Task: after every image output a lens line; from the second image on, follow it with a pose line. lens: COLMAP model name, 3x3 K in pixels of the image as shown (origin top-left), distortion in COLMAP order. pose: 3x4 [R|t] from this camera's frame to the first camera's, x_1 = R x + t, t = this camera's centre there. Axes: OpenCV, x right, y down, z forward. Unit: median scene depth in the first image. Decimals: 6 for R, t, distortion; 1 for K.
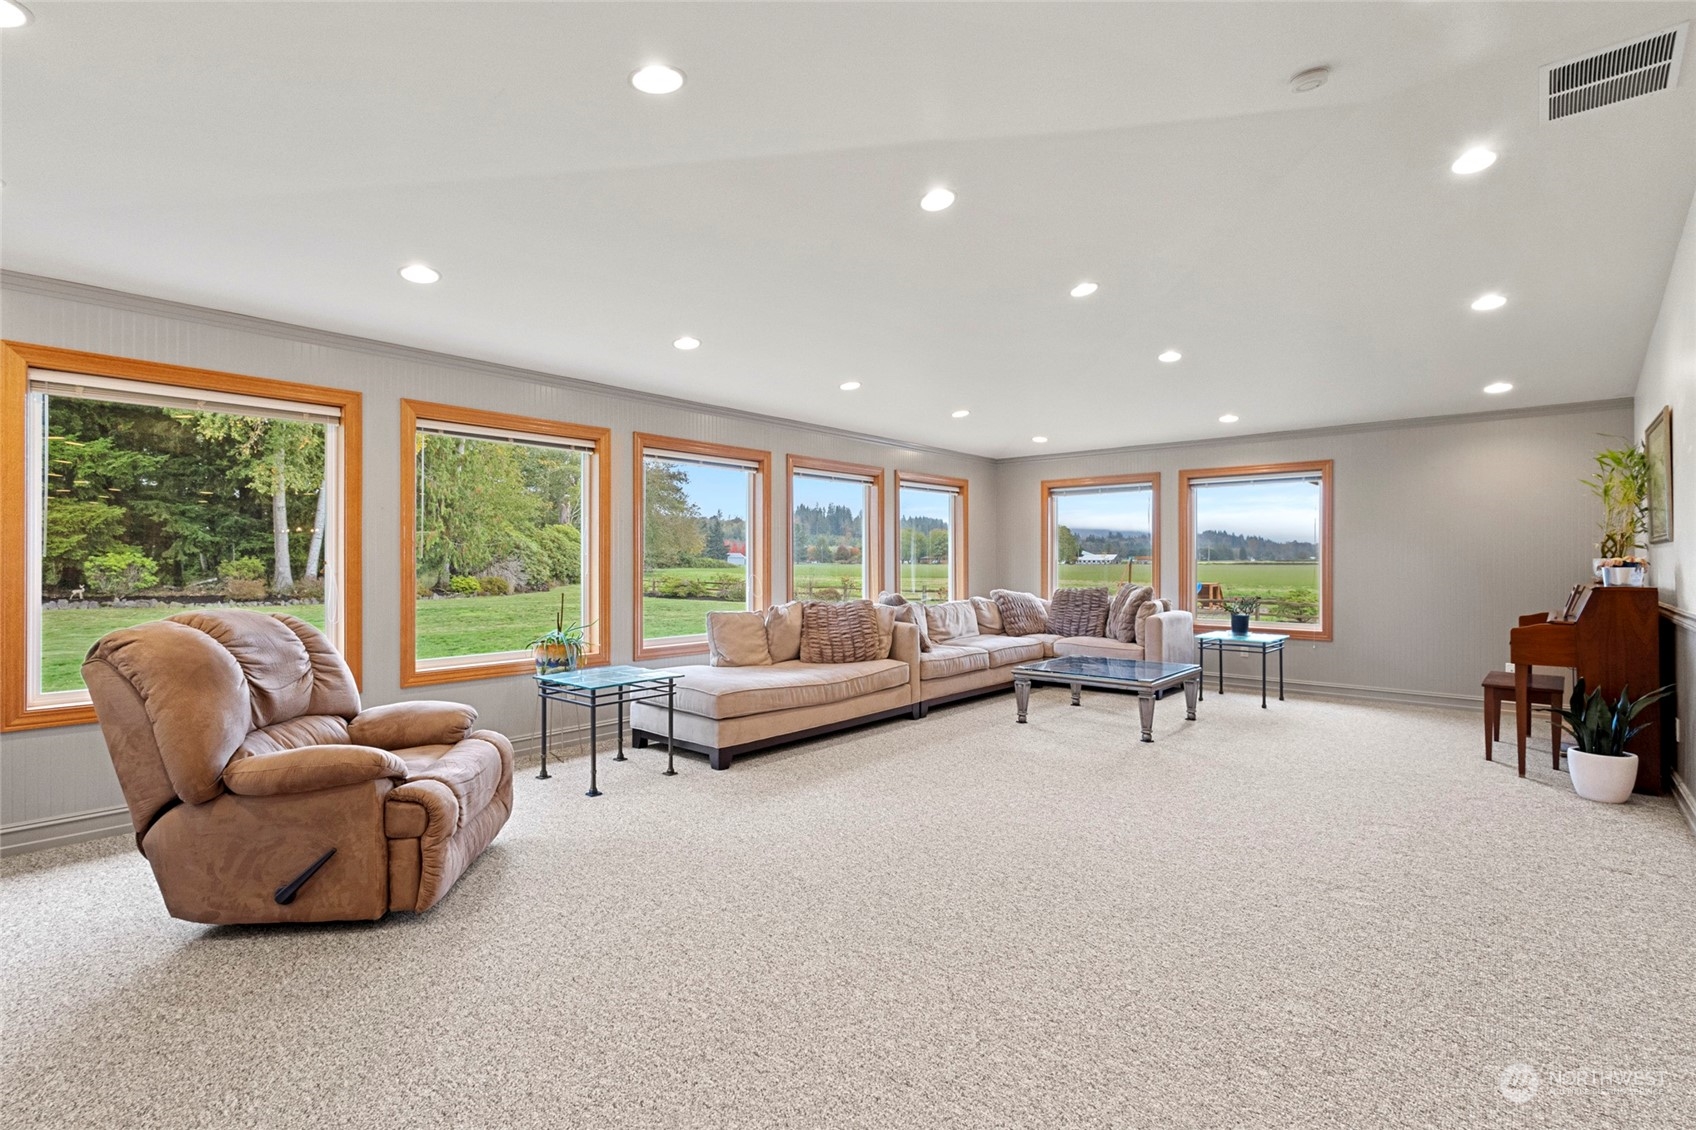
lens RADIAL K [[780.0, 0, 843.1], [0, 780.0, 557.0], [0, 0, 1]] dist [0.005753, -0.000271]
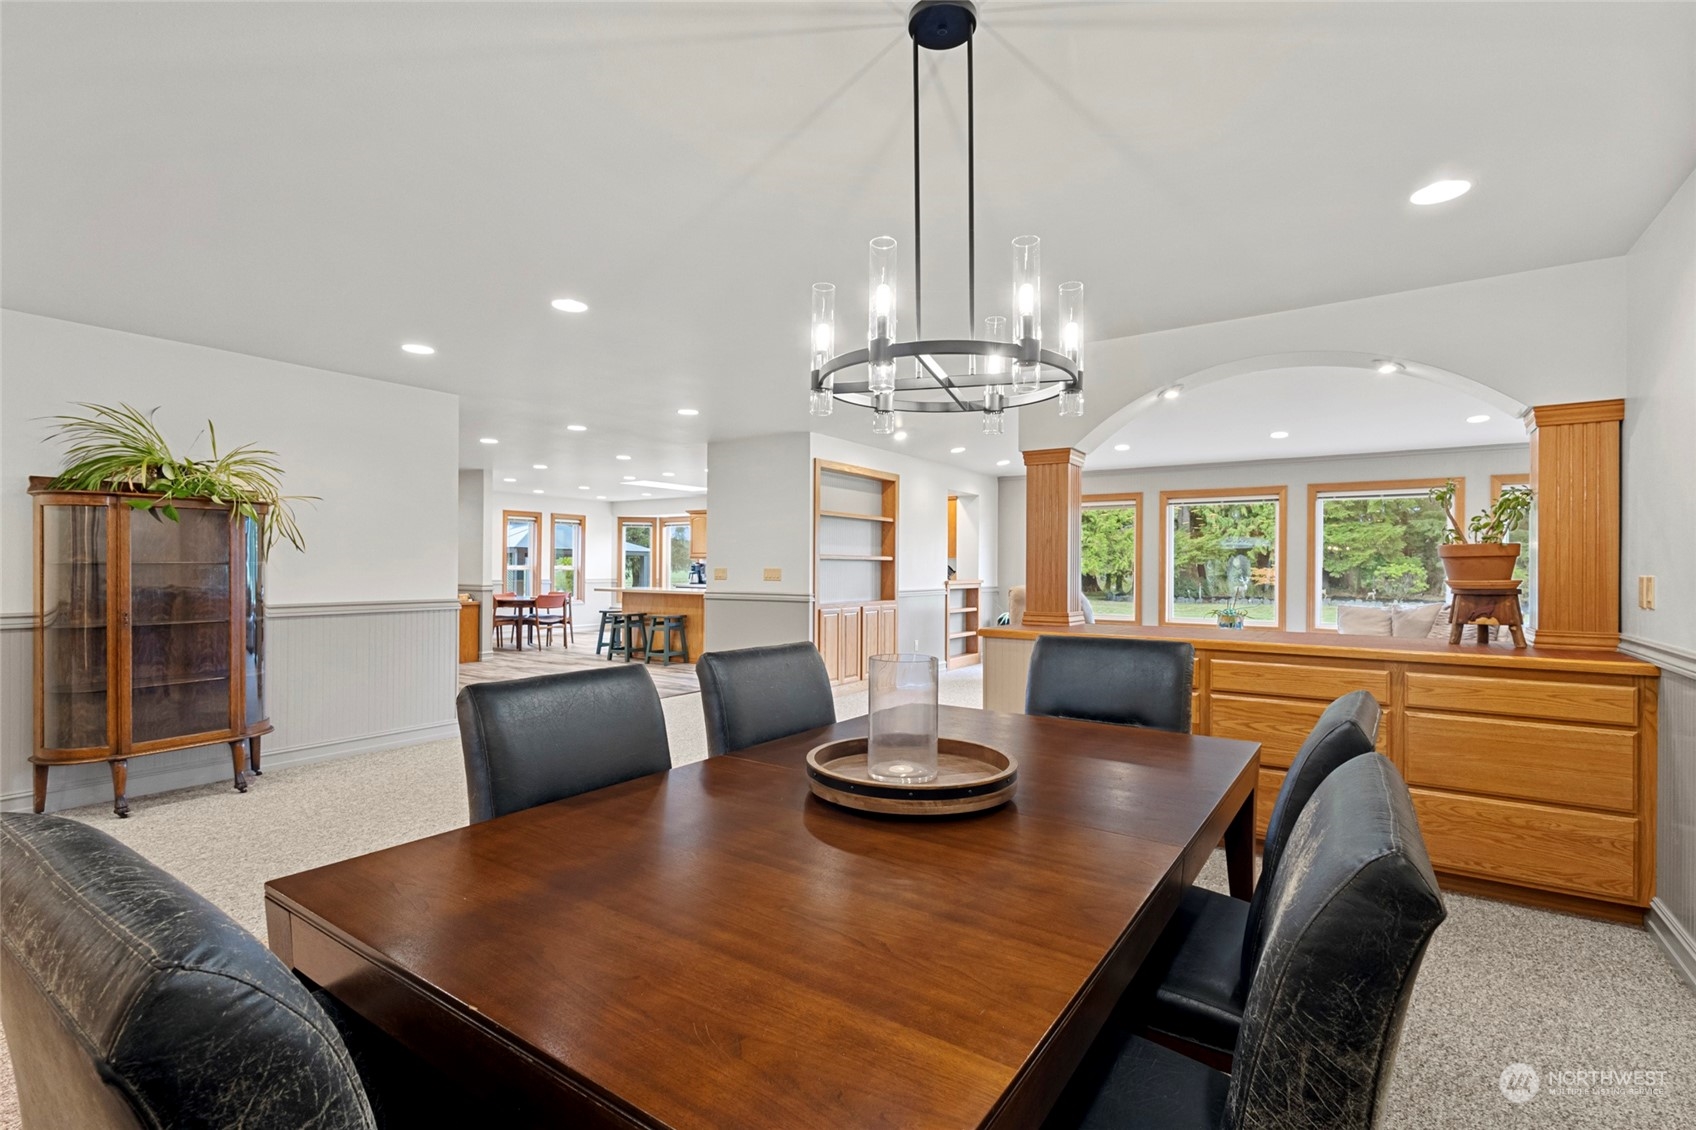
lens RADIAL K [[780.0, 0, 846.5], [0, 780.0, 567.1], [0, 0, 1]] dist [0.005753, -0.000271]
pose [[0.124263, 0.000985, -0.992249, 1.328596], [-0.000826, 0.999999, 0.000889, 0.000689], [0.992249, 0.000709, 0.124264, -0.092919]]
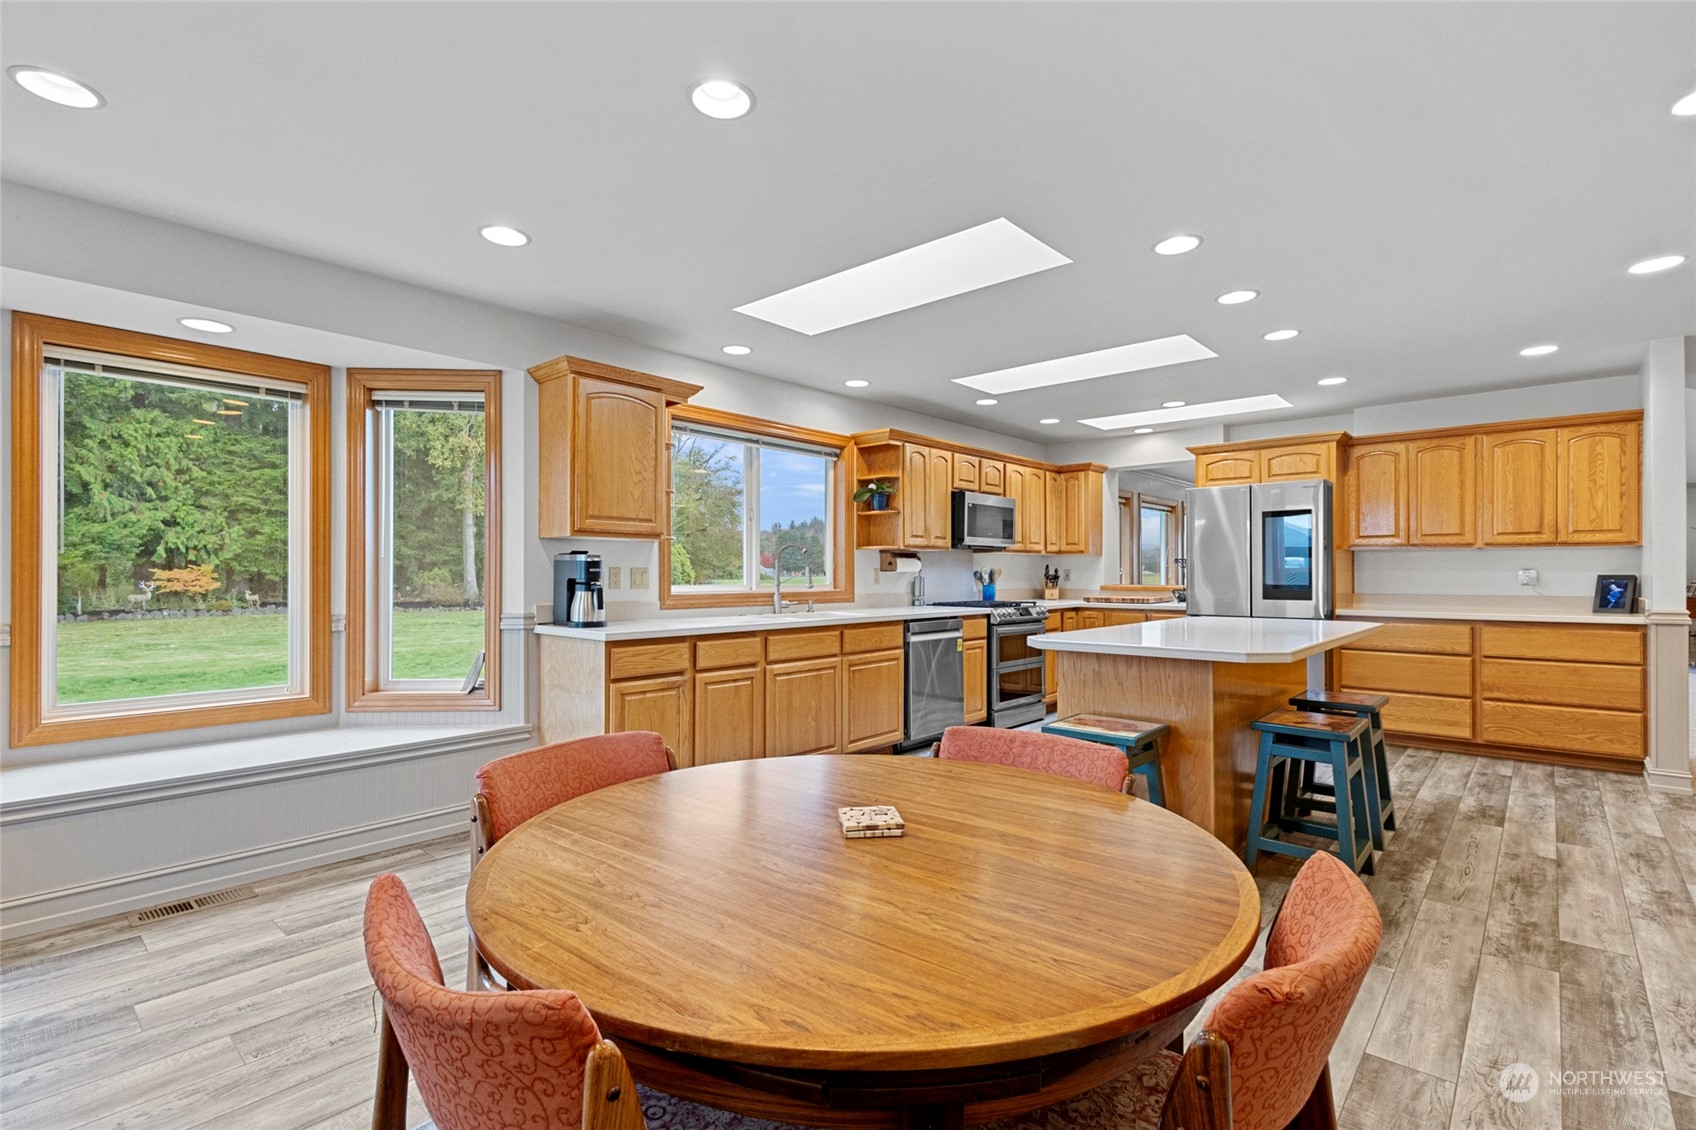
lens RADIAL K [[780.0, 0, 808.3], [0, 780.0, 567.4], [0, 0, 1]] dist [0.005753, -0.000271]
pose [[0.999313, 0.000682, -0.037053, -1.448978], [-0.000676, 1.000000, 0.000171, -0.010826], [0.037054, -0.000146, 0.999313, -0.836172]]
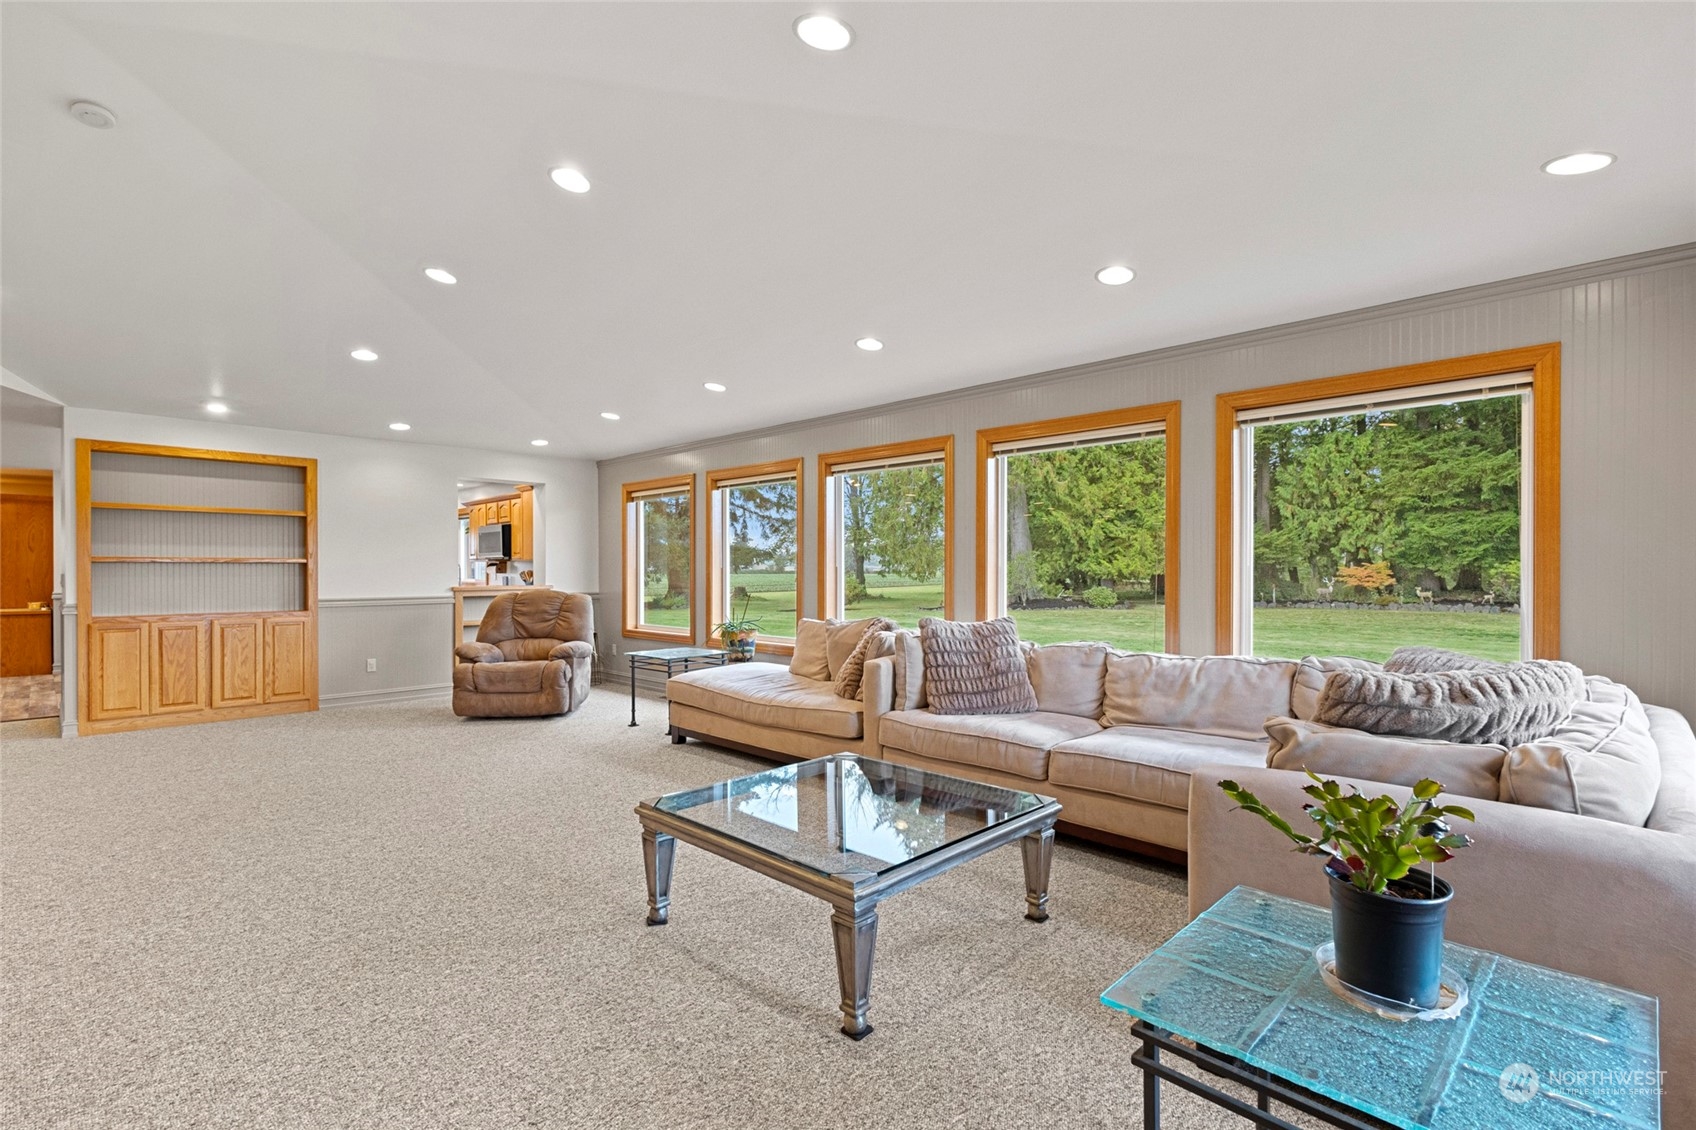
lens RADIAL K [[780.0, 0, 840.8], [0, 780.0, 574.5], [0, 0, 1]] dist [0.005753, -0.000271]
pose [[-0.060176, 0.005308, -0.998174, 0.996480], [0.008232, 0.999954, 0.004821, 0.009341], [0.998154, -0.007927, -0.060217, 1.292595]]
